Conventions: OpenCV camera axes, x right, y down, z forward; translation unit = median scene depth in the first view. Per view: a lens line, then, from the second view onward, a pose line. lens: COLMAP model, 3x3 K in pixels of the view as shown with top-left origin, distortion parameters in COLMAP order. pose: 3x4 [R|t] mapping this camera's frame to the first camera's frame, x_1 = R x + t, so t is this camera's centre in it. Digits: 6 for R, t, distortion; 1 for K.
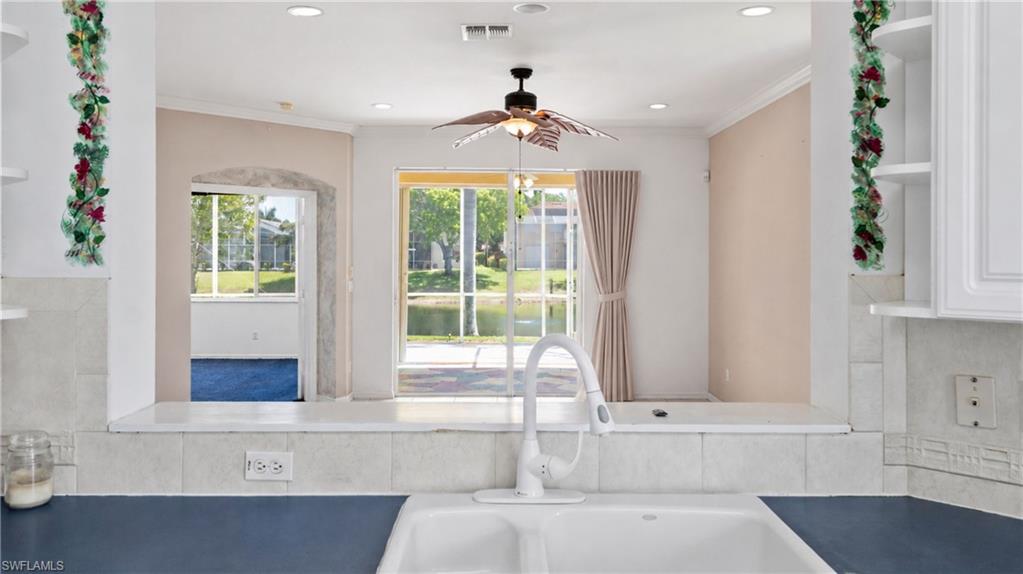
lens RADIAL K [[796.7, 0, 513.1], [0, 796.7, 256.8], [0, 0, 1]] dist [0.010580, 0.006342]
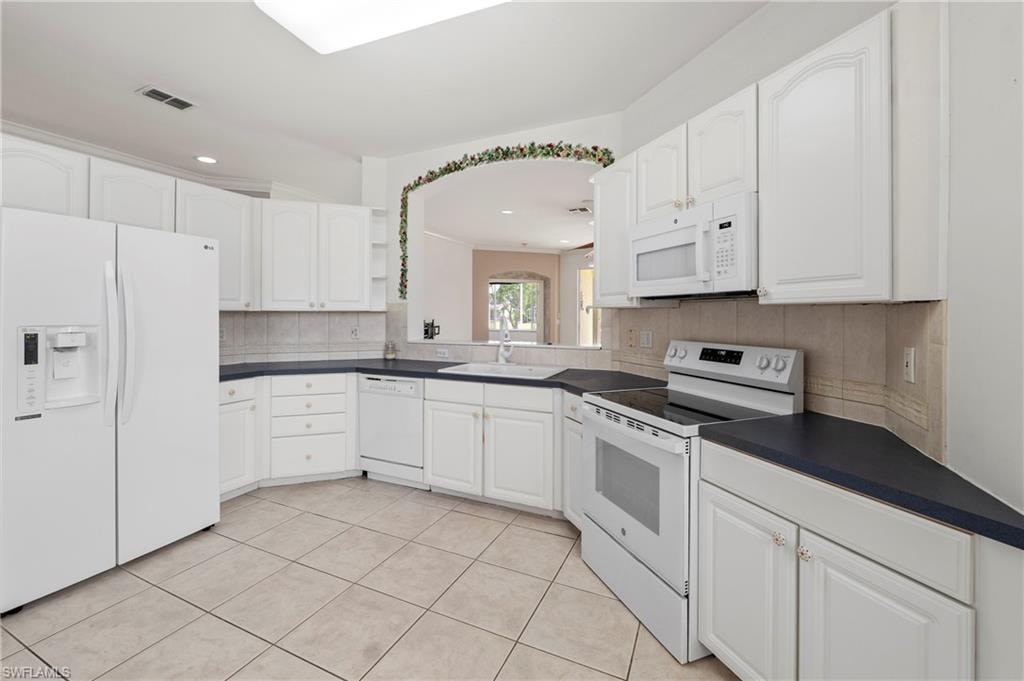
lens RADIAL K [[418.5, 0, 502.8], [0, 418.5, 317.2], [0, 0, 1]] dist [-0.000426, 0.000643]
pose [[0.898846, -0.000322, -0.438265, 0.786583], [0.002483, 0.999987, 0.004357, 0.087472], [0.438258, -0.005004, 0.898835, -0.610035]]
